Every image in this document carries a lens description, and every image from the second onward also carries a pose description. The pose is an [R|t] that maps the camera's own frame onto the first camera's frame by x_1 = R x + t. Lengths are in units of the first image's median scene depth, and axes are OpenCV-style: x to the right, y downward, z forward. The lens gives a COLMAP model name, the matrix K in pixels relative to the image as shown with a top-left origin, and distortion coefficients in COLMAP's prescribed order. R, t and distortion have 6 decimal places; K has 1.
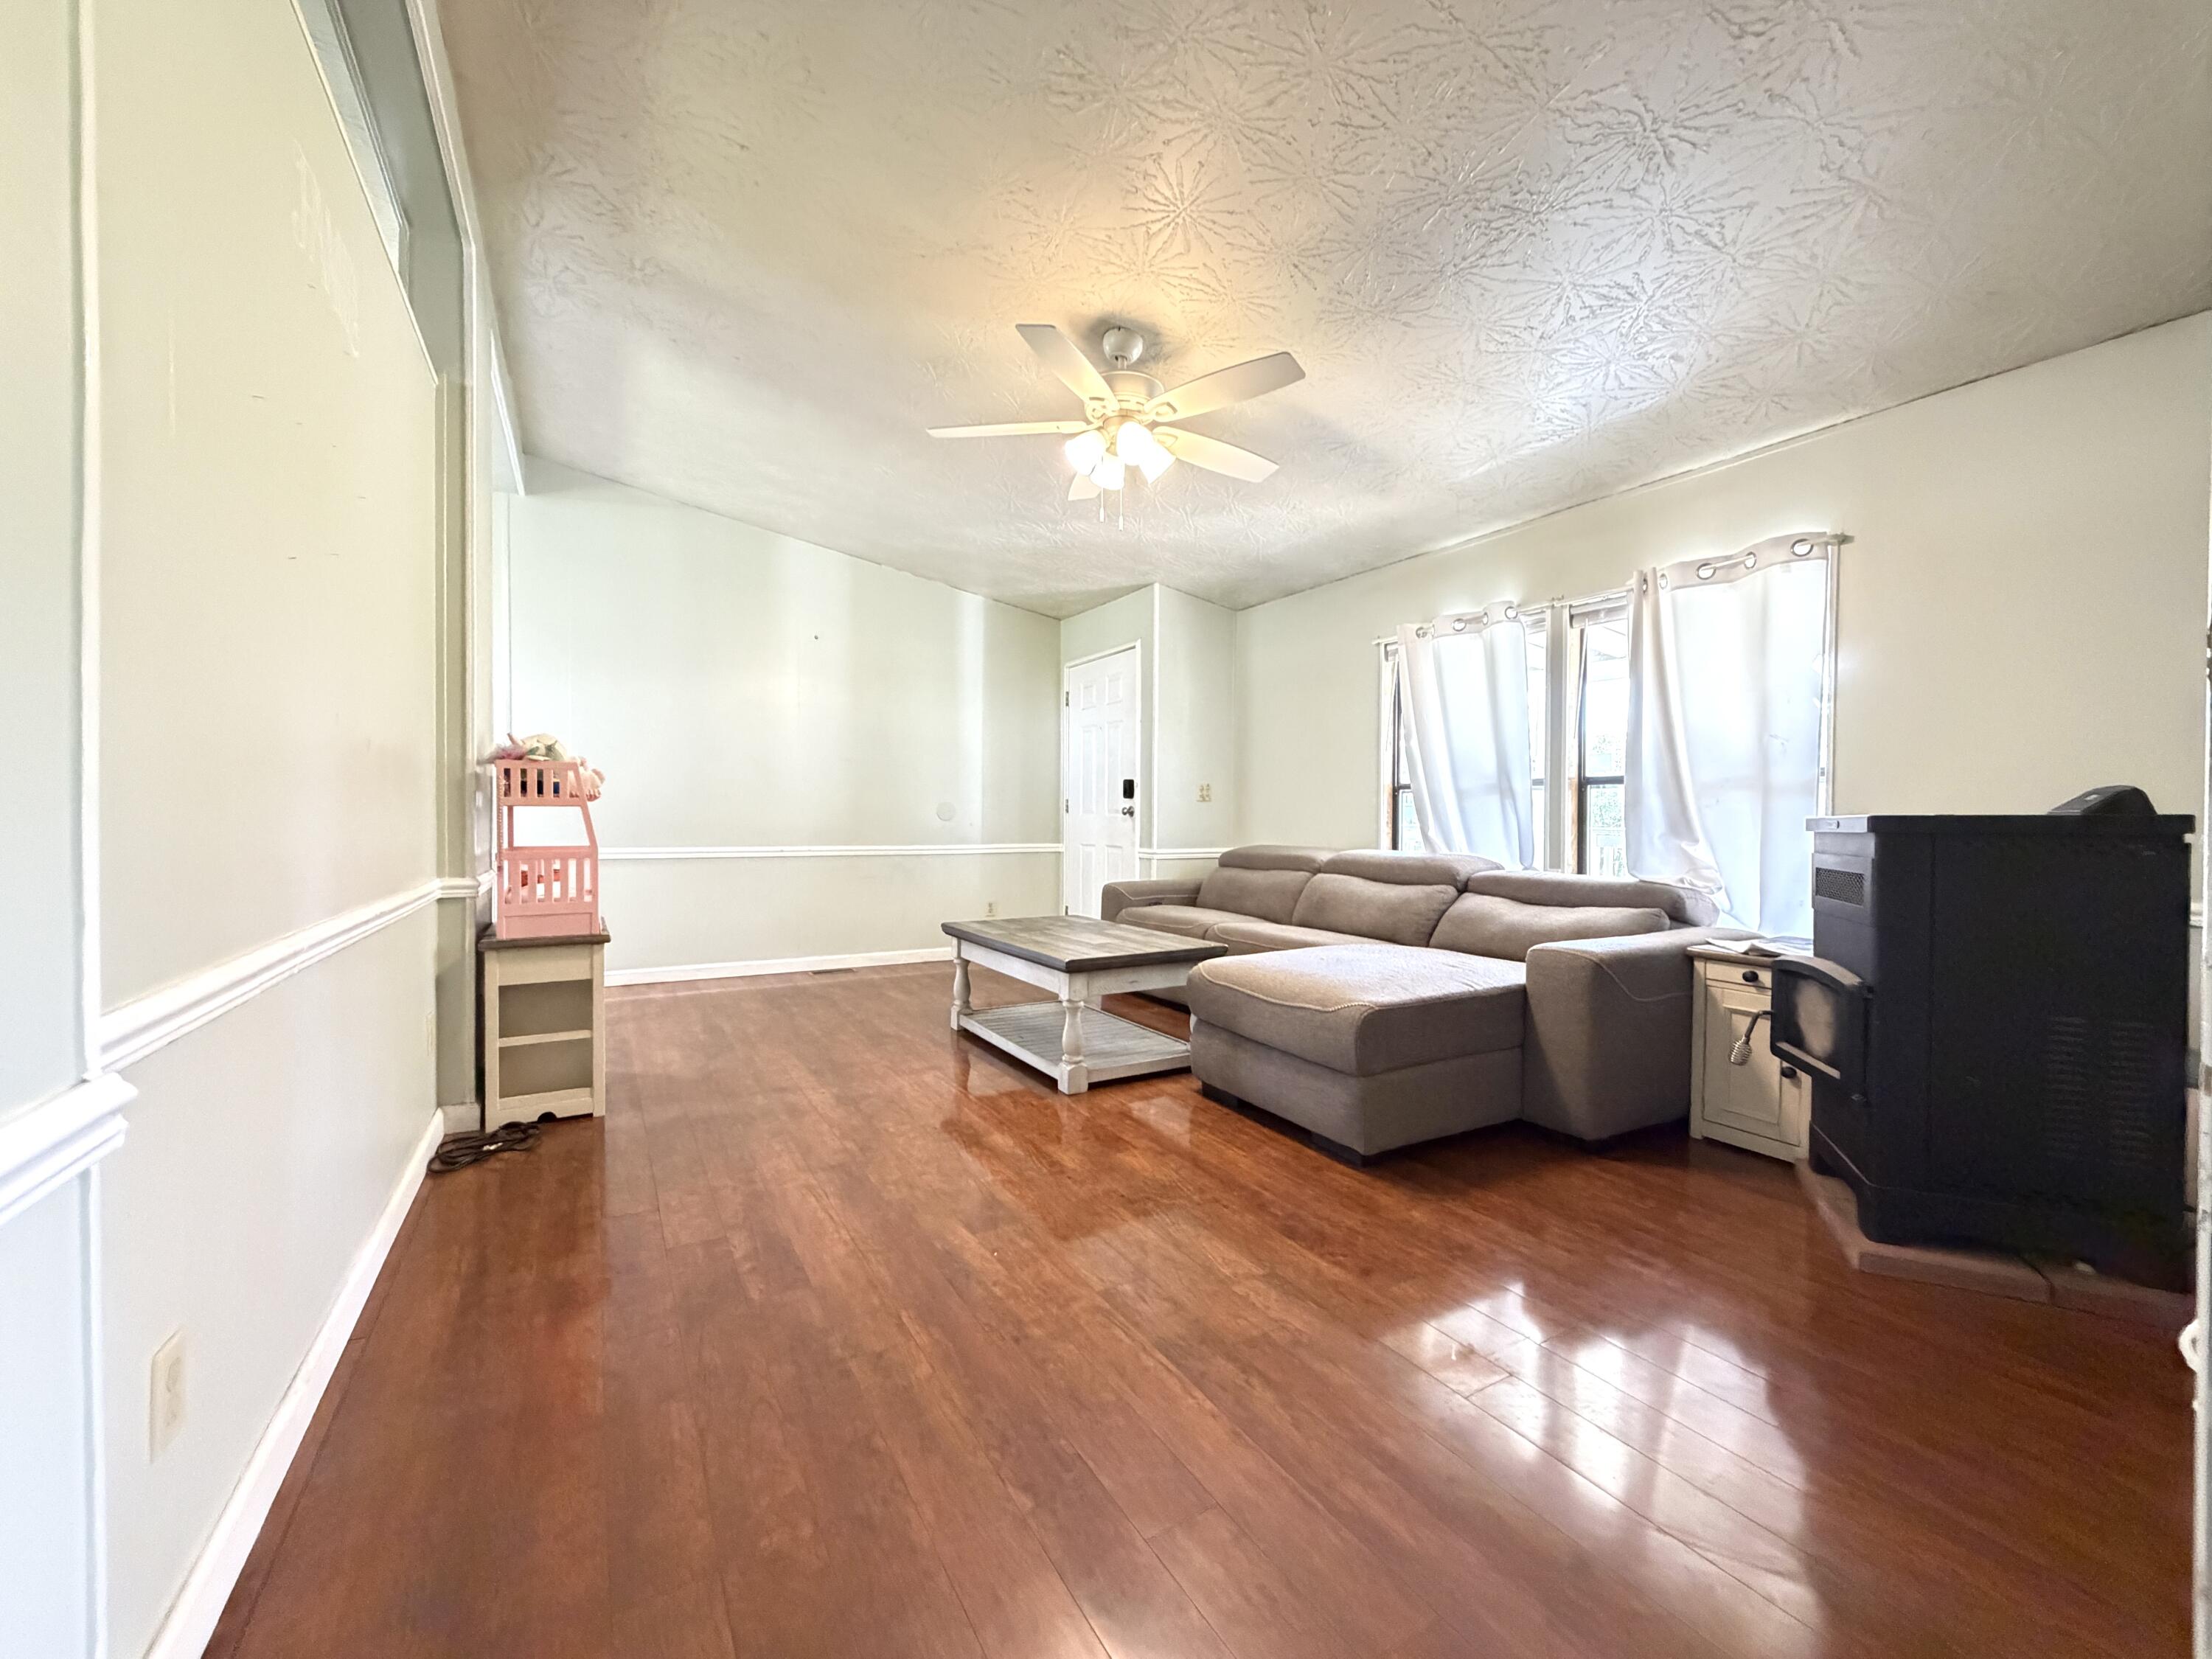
lens RADIAL K [[882.0, 0, 1091.1], [0, 882.0, 824.8], [0, 0, 1]] dist [-0.000053, -0.000031]
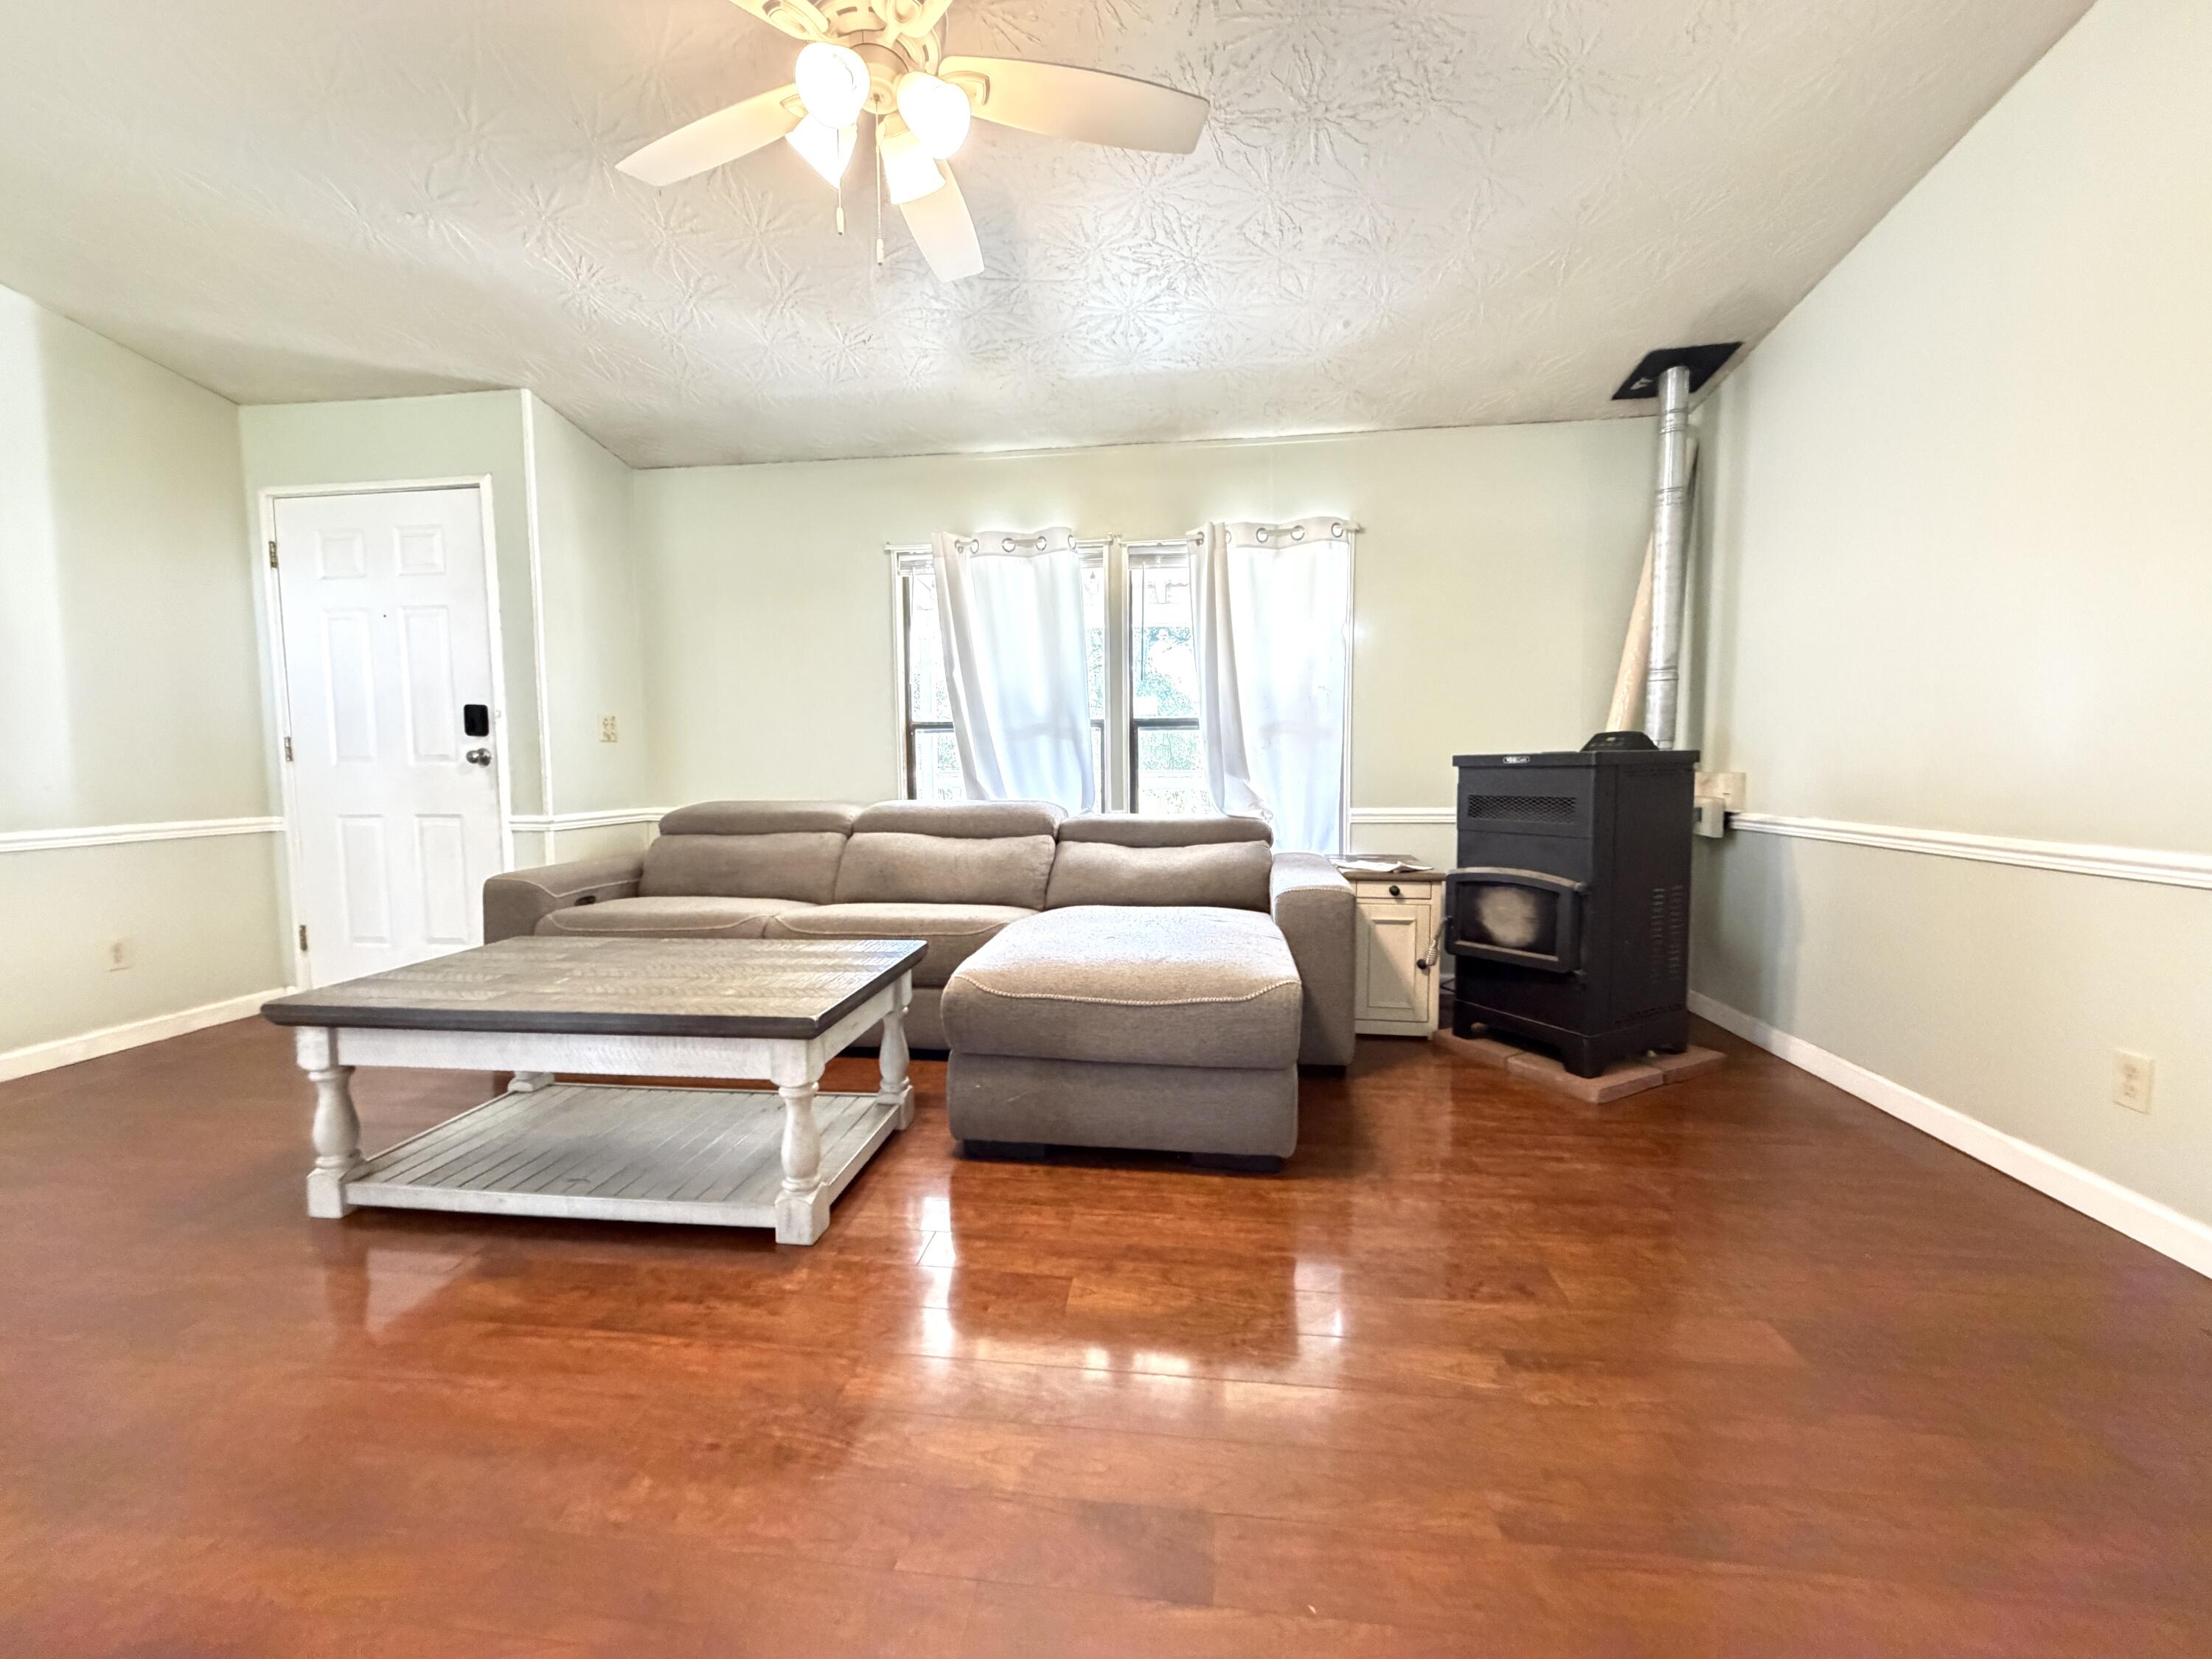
lens RADIAL K [[882.0, 0, 1100.6], [0, 882.0, 831.8], [0, 0, 1]] dist [-0.000053, -0.000031]
pose [[0.597840, -0.073121, 0.798274, -0.268606], [0.018857, 0.996838, 0.077186, -0.003646], [-0.801394, -0.031092, 0.597328, 0.386528]]
